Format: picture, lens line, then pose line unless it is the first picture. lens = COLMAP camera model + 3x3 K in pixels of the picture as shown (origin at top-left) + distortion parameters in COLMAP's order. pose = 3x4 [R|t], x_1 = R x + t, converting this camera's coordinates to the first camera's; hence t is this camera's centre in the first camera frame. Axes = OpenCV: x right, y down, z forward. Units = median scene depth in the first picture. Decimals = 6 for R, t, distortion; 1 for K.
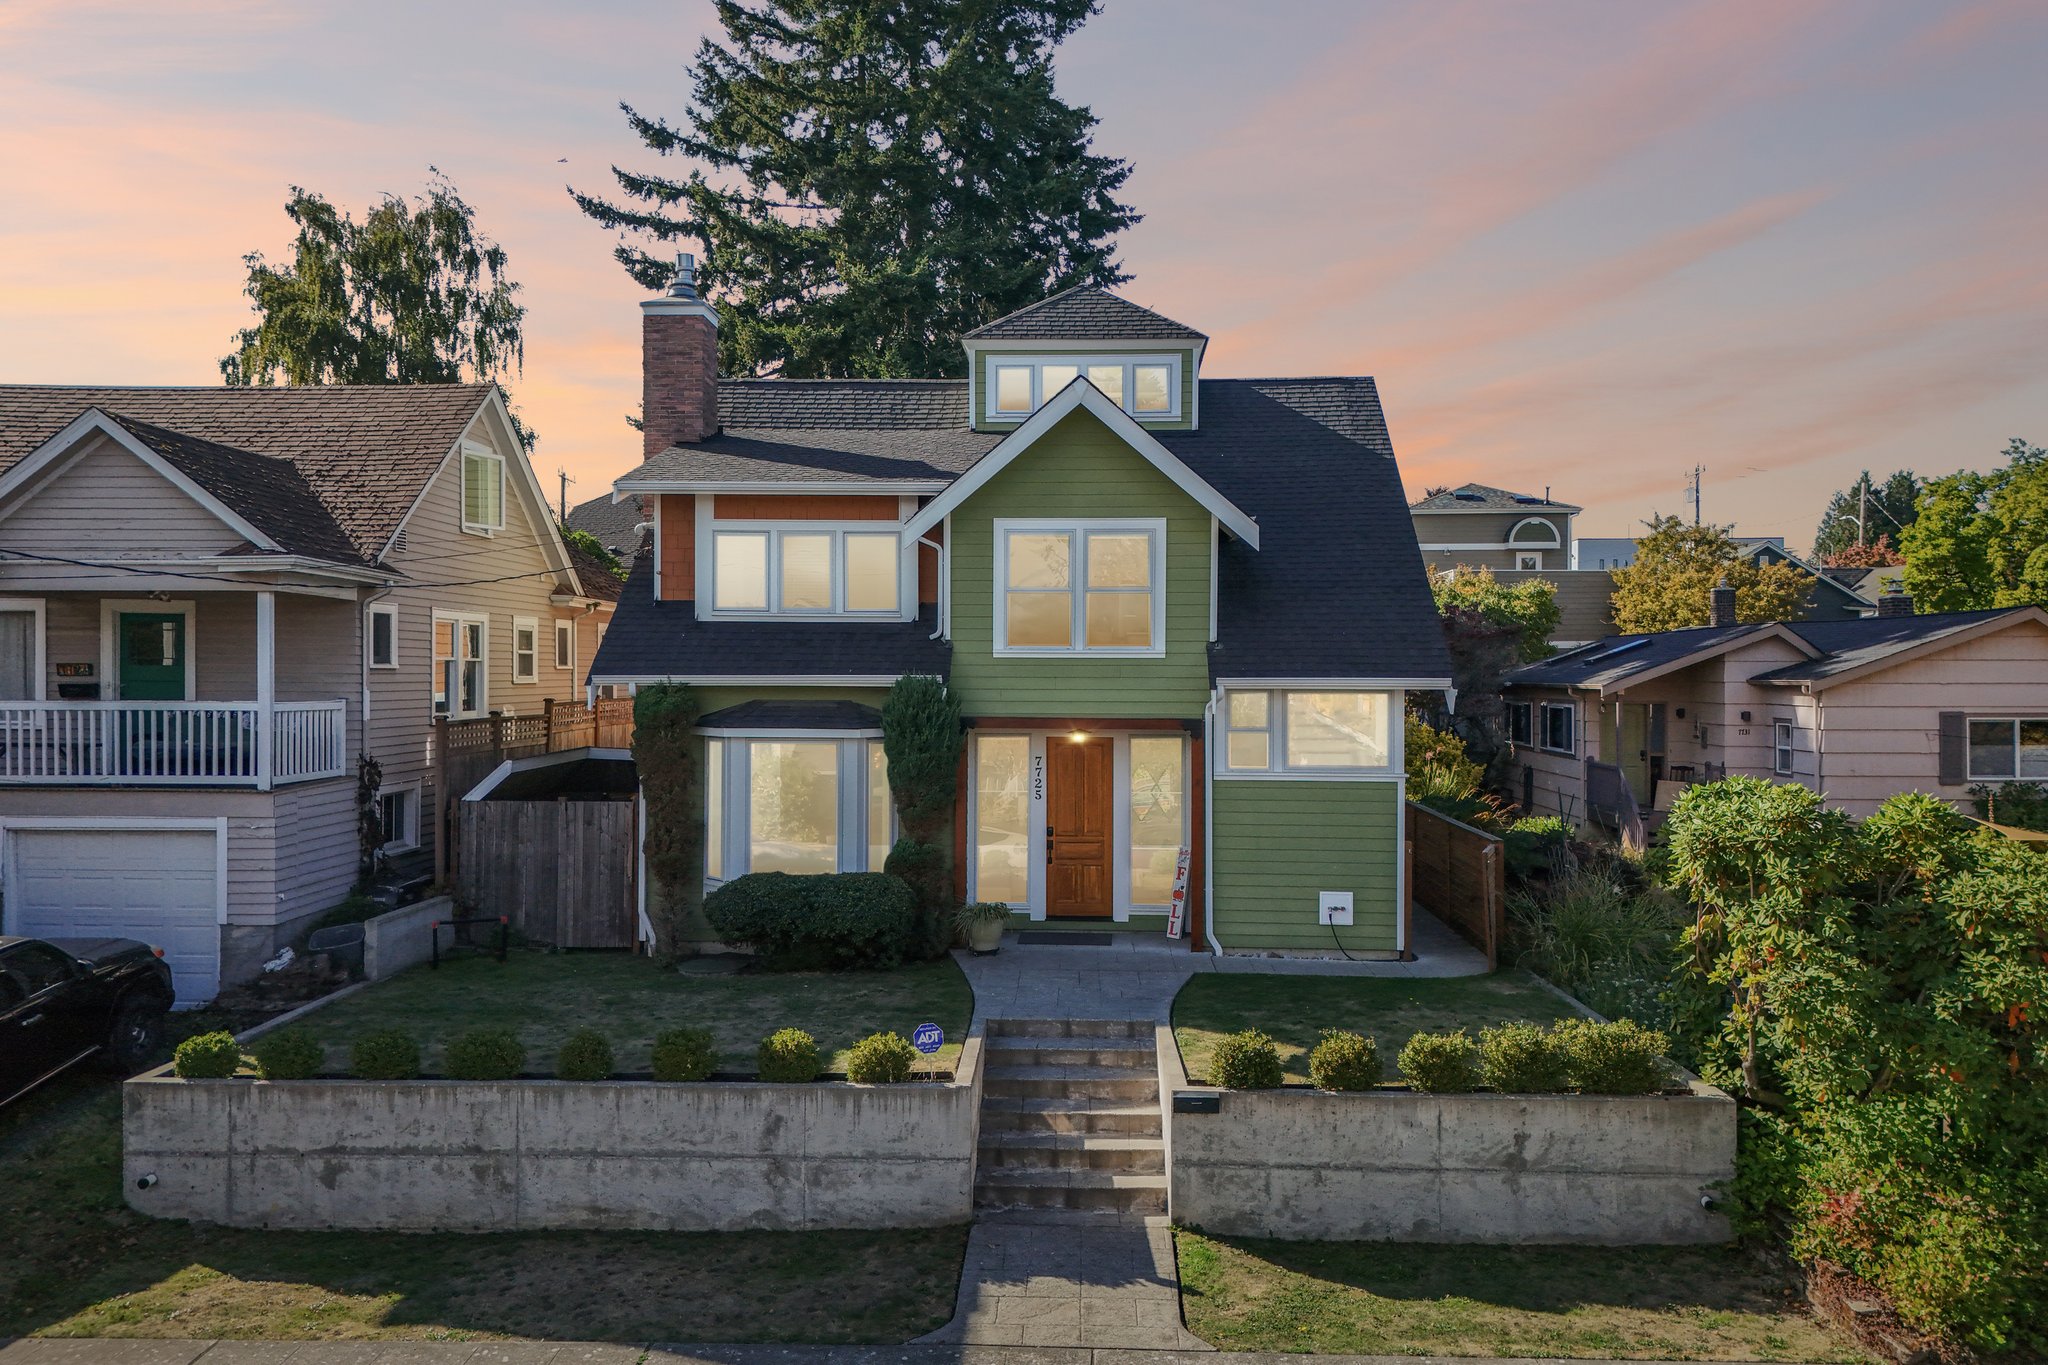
lens RADIAL K [[1503.1, 0, 1029.9], [0, 1503.1, 669.7], [0, 0, 1]] dist [0.033177, -0.009074]
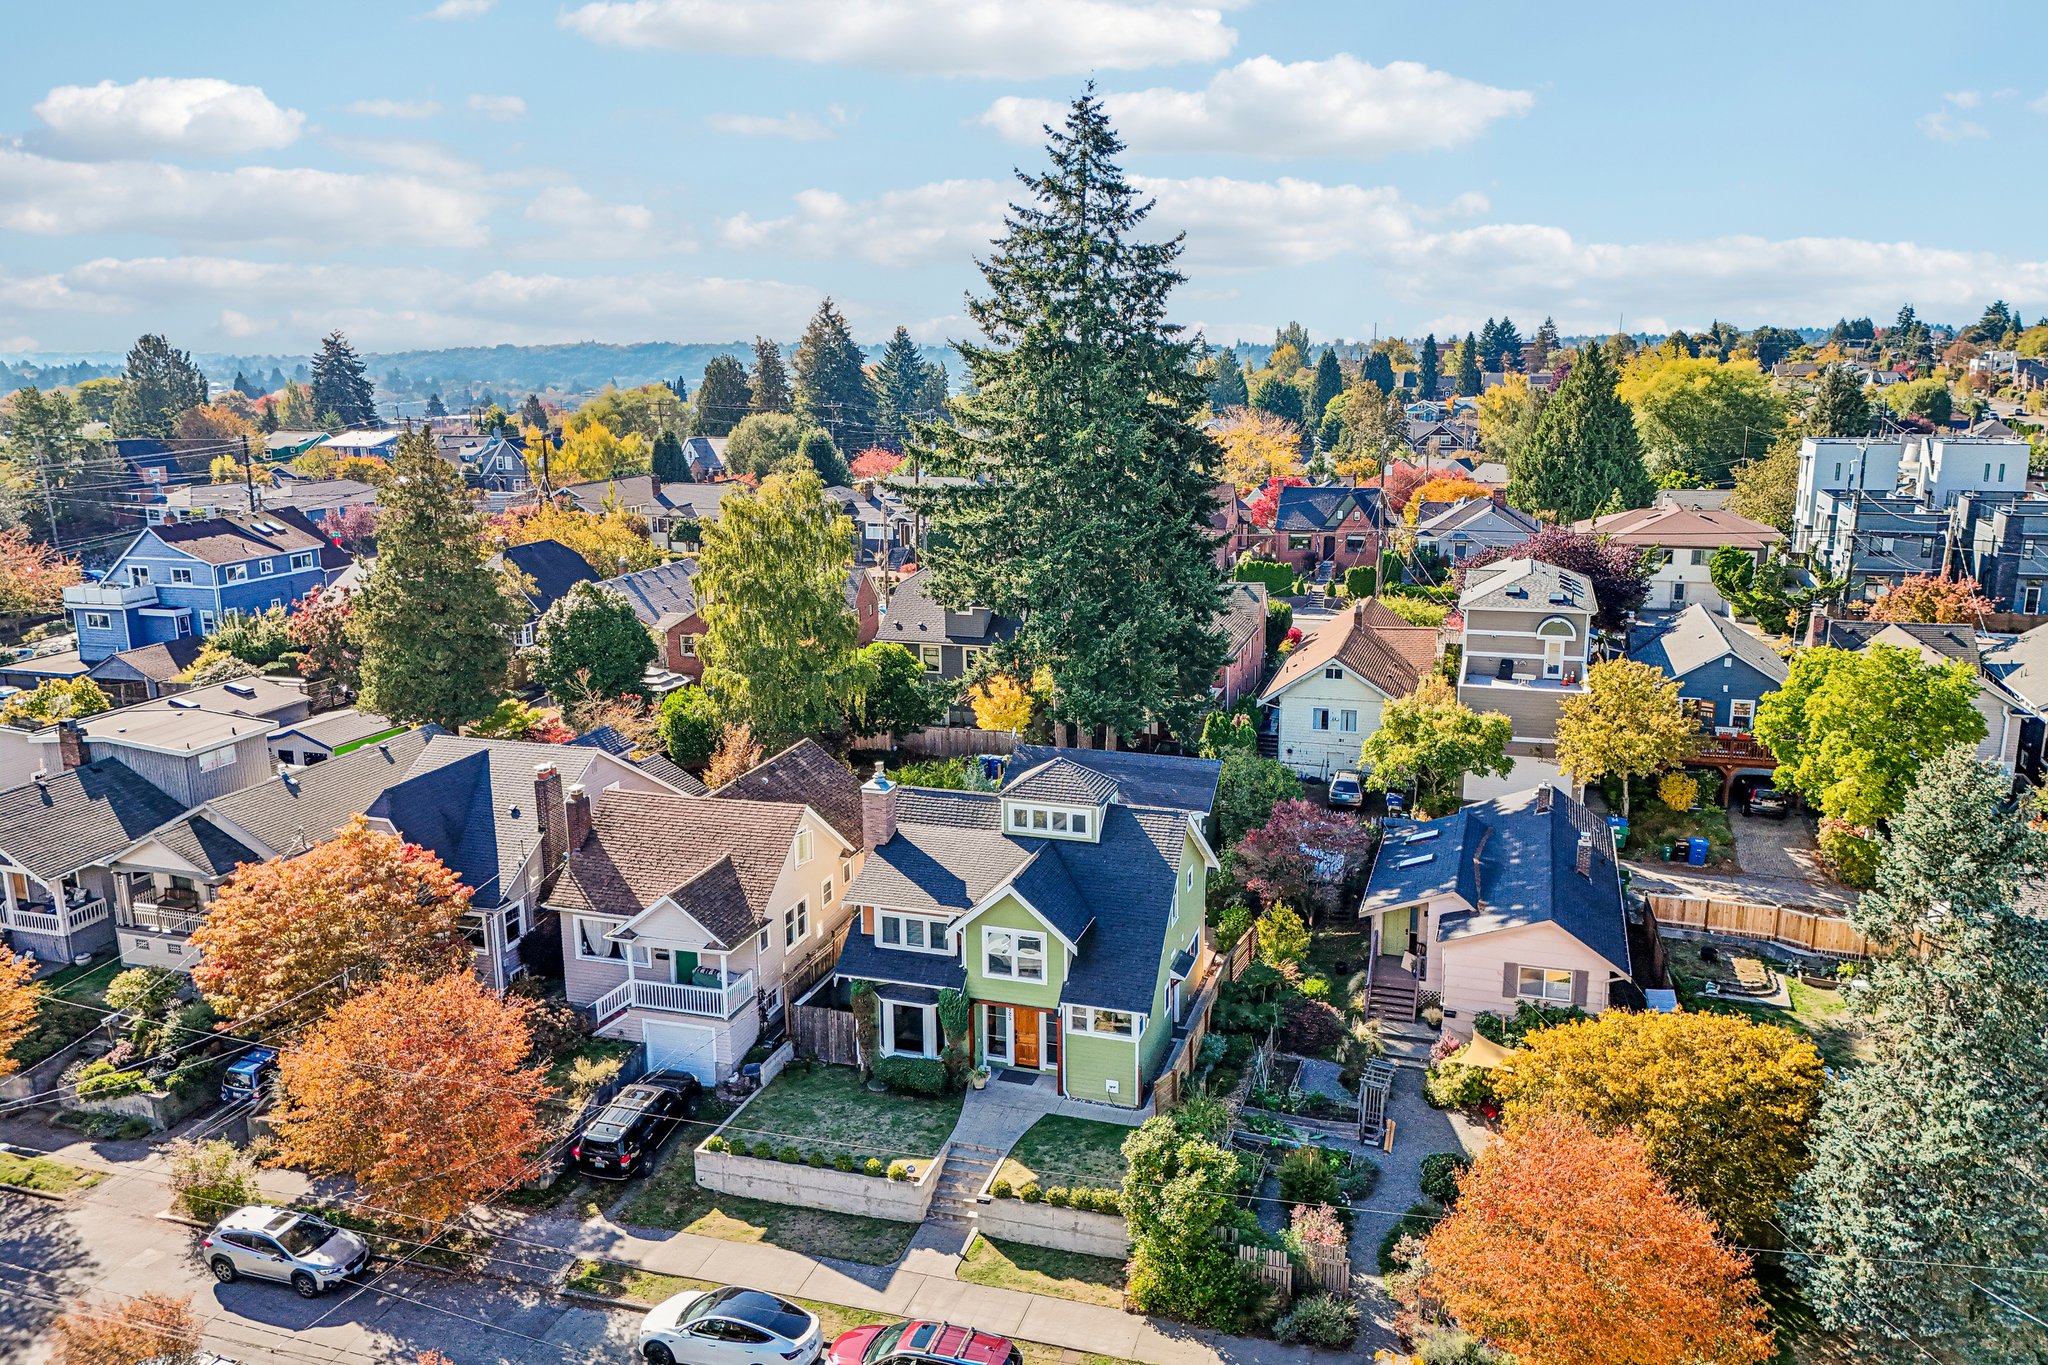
lens RADIAL K [[1505.5, 0, 1024.0], [0, 1505.5, 682.5], [0, 0, 1]] dist [0.058746, -0.057395]
pose [[0.964426, 0.044298, -0.260615, 1.003460], [0.015727, 0.974499, 0.223841, -1.558573], [0.263885, -0.219977, 0.939135, -1.852193]]
